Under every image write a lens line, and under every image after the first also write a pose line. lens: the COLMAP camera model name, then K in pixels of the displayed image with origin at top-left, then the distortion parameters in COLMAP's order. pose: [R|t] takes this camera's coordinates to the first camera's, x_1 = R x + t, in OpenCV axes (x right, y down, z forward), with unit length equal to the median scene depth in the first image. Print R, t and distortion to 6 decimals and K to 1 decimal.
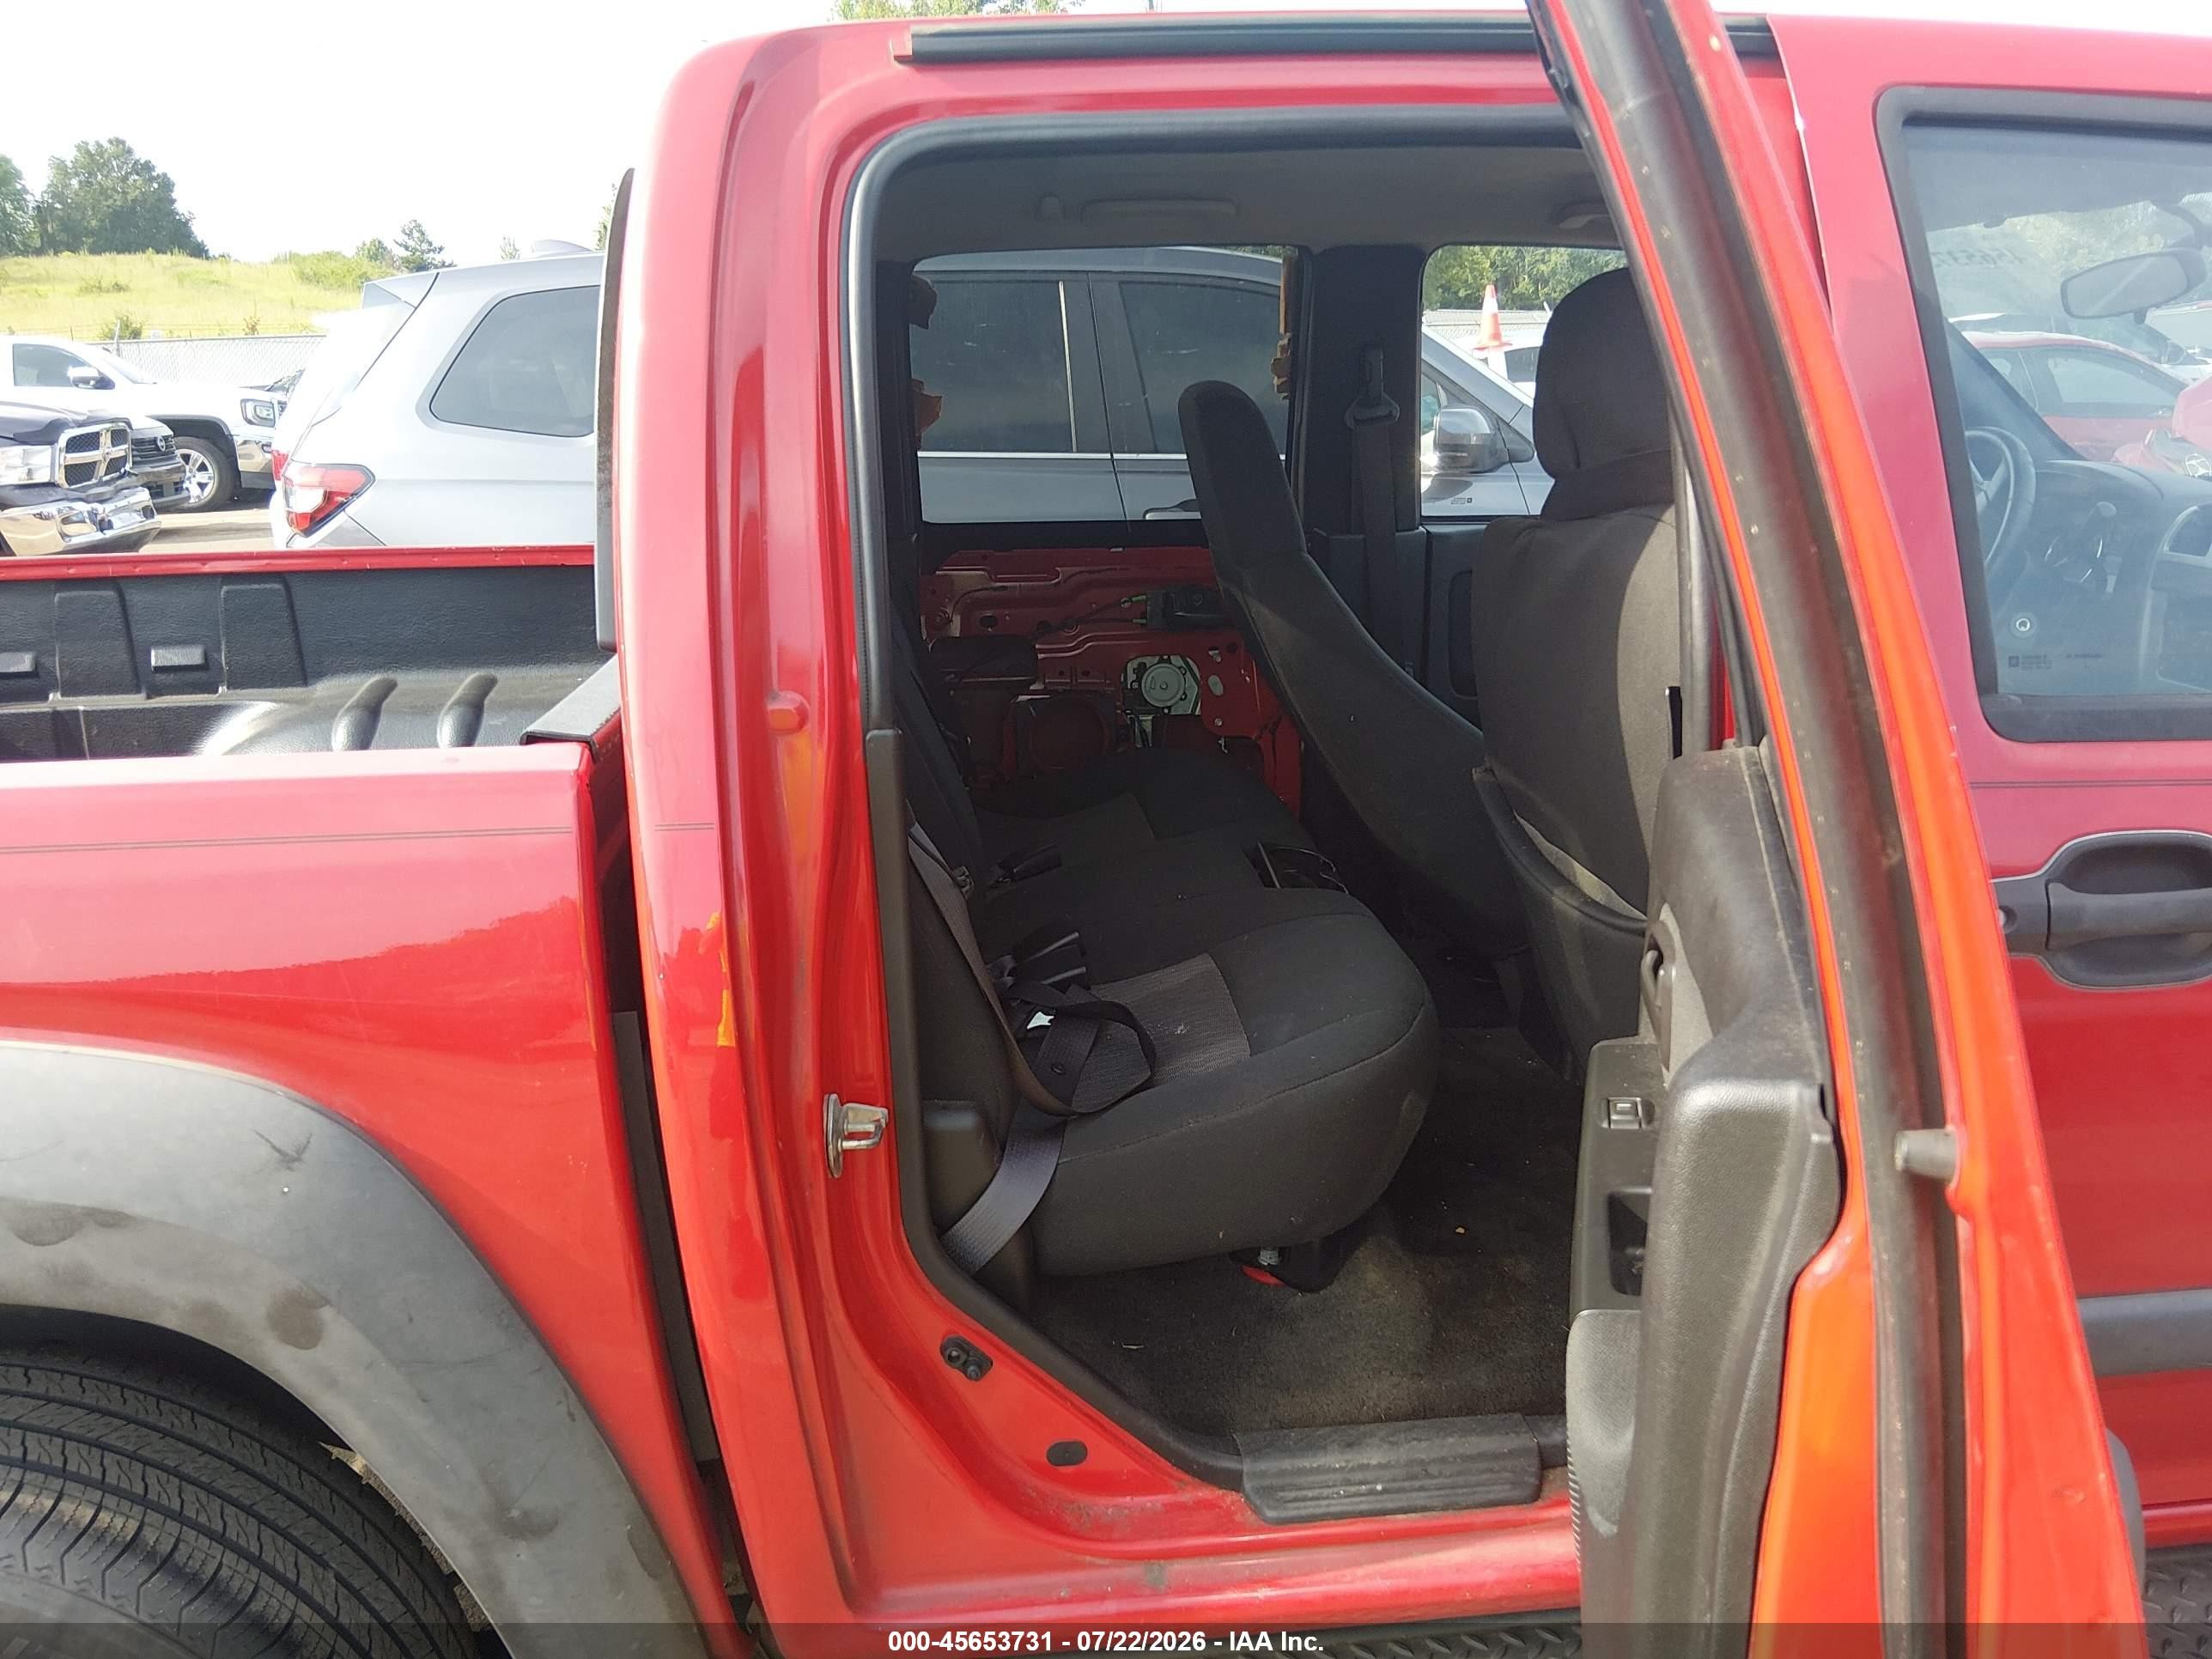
lens RADIAL K [[1647.3, 0, 1106.0], [0, 1647.3, 829.5], [0, 0, 1]] dist [0.001565, -0.009657]
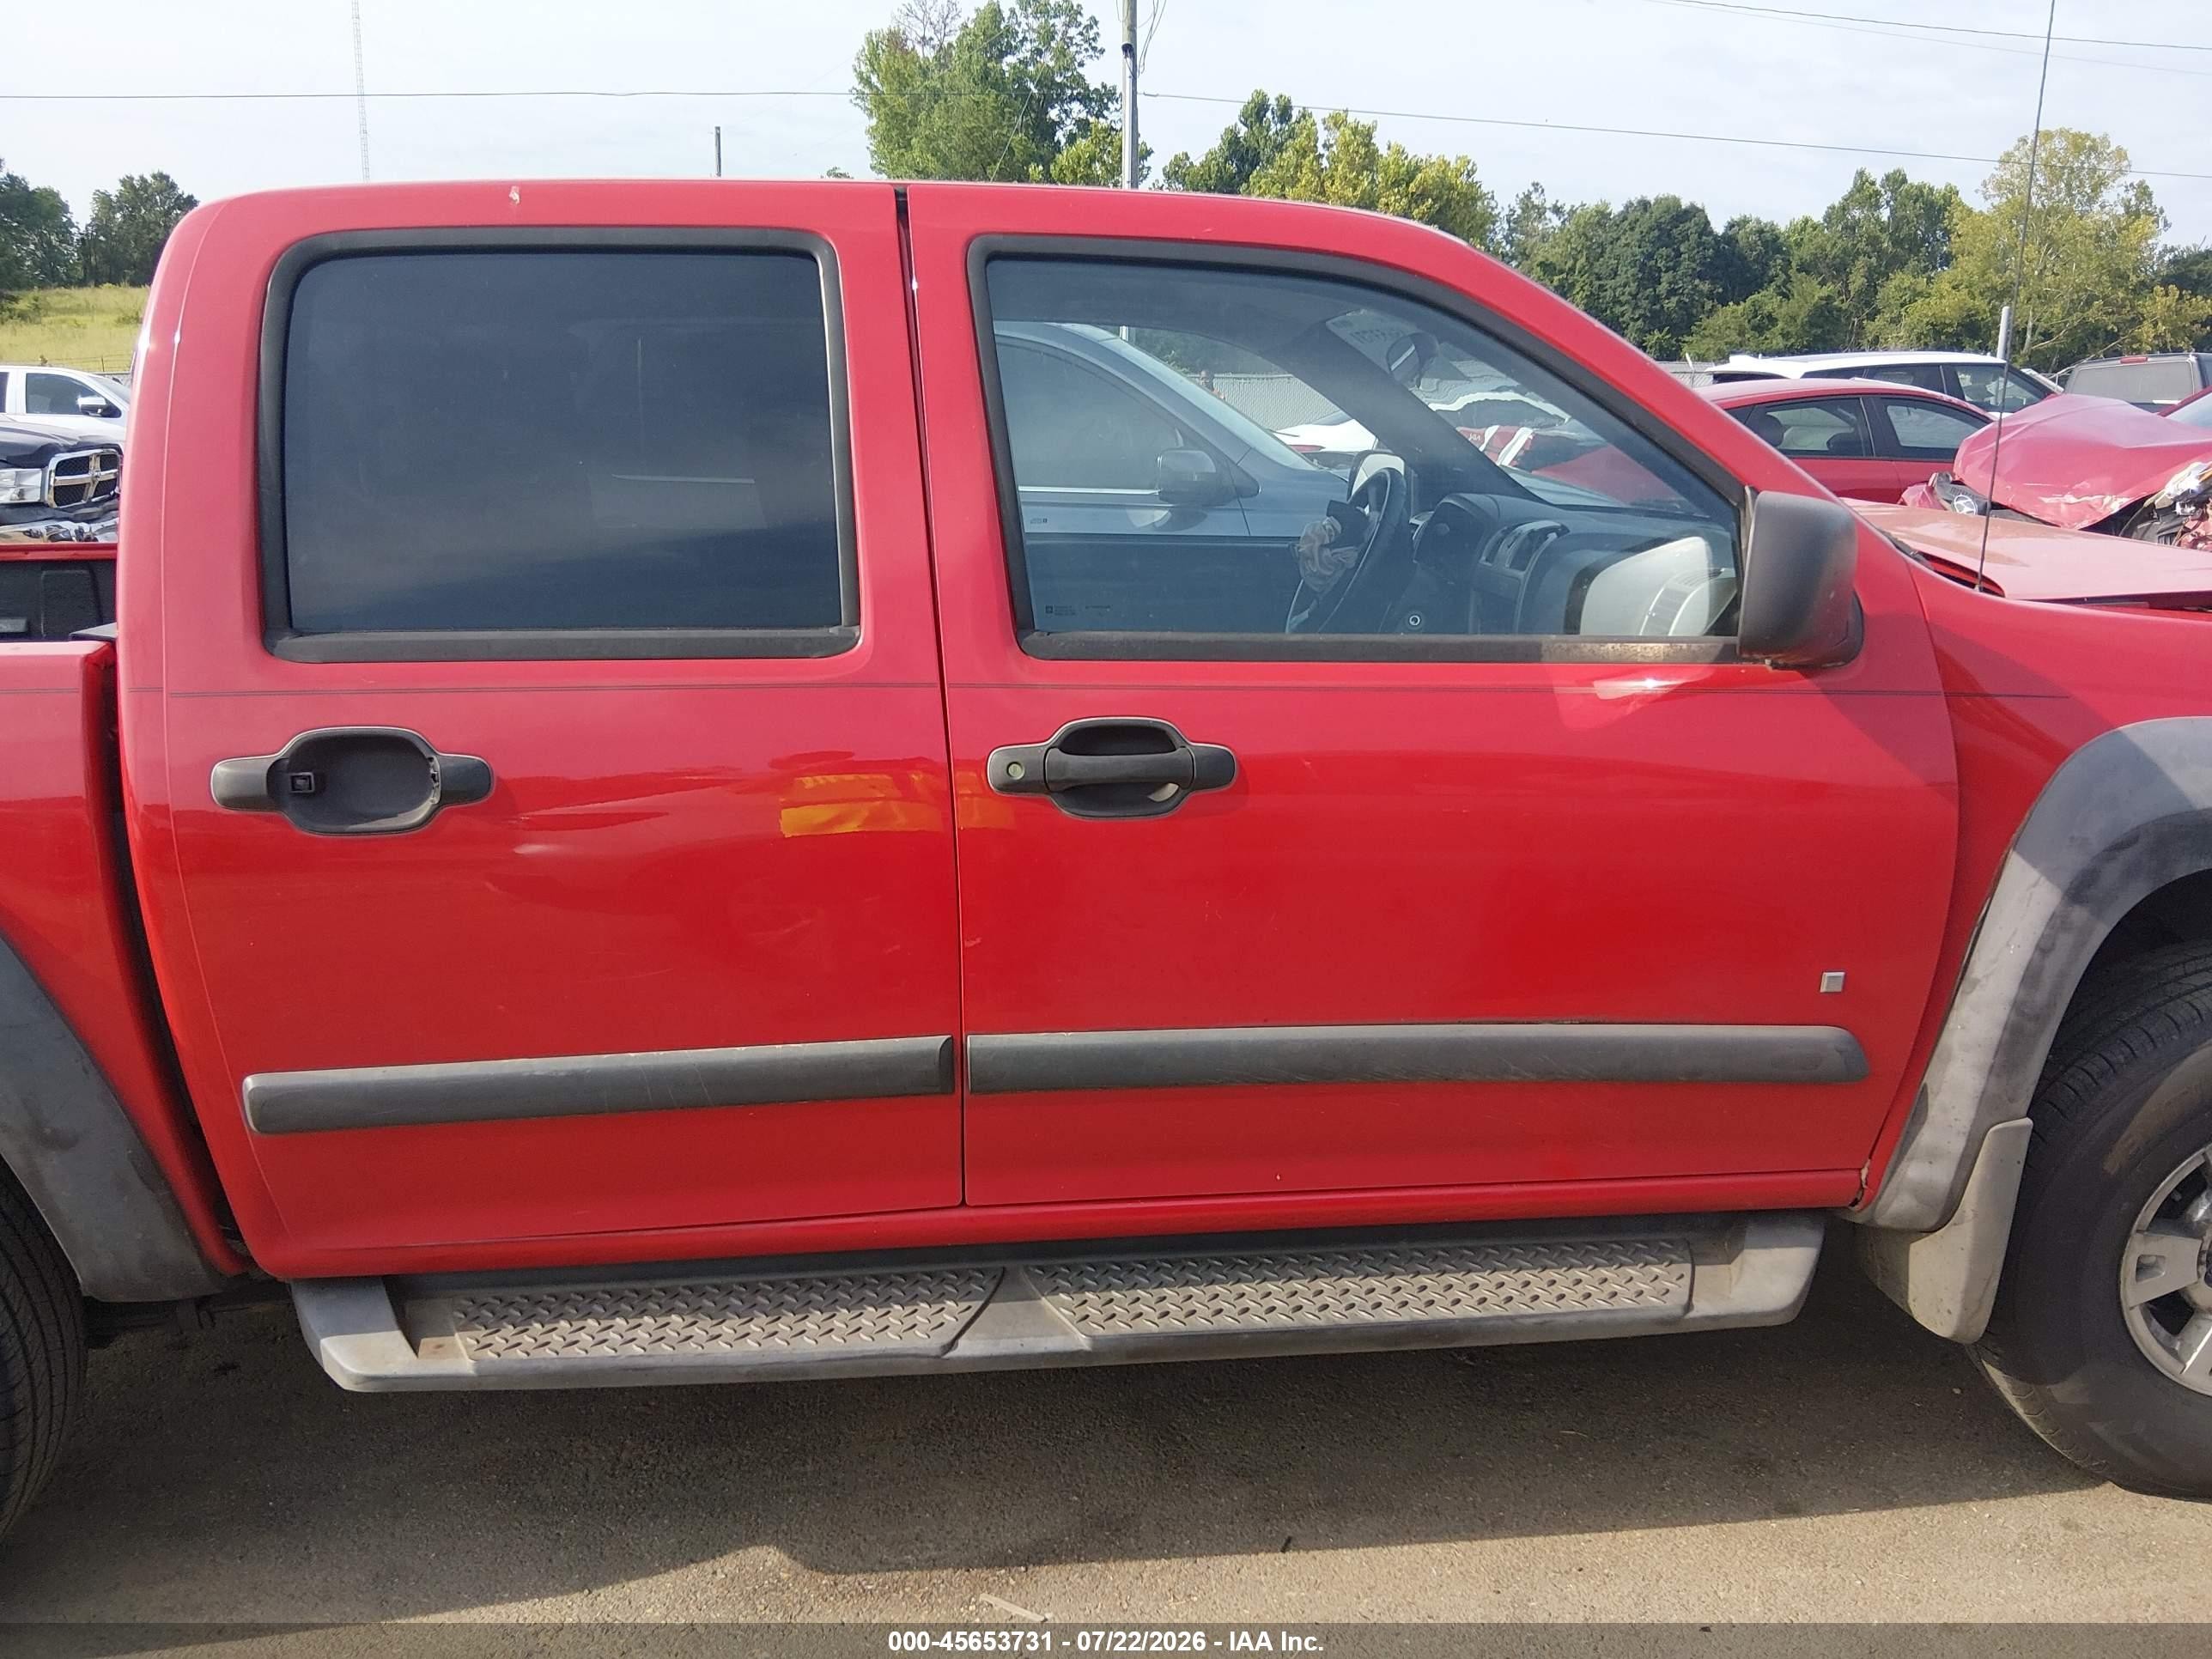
lens RADIAL K [[1670.8, 0, 1106.0], [0, 1670.8, 829.5], [0, 0, 1]] dist [0.057391, -0.067360]
pose [[0.999371, 0.017072, -0.031092, 0.090753], [-0.017925, 0.999465, -0.027362, 0.020170], [0.030608, 0.027902, 0.999142, -0.076735]]
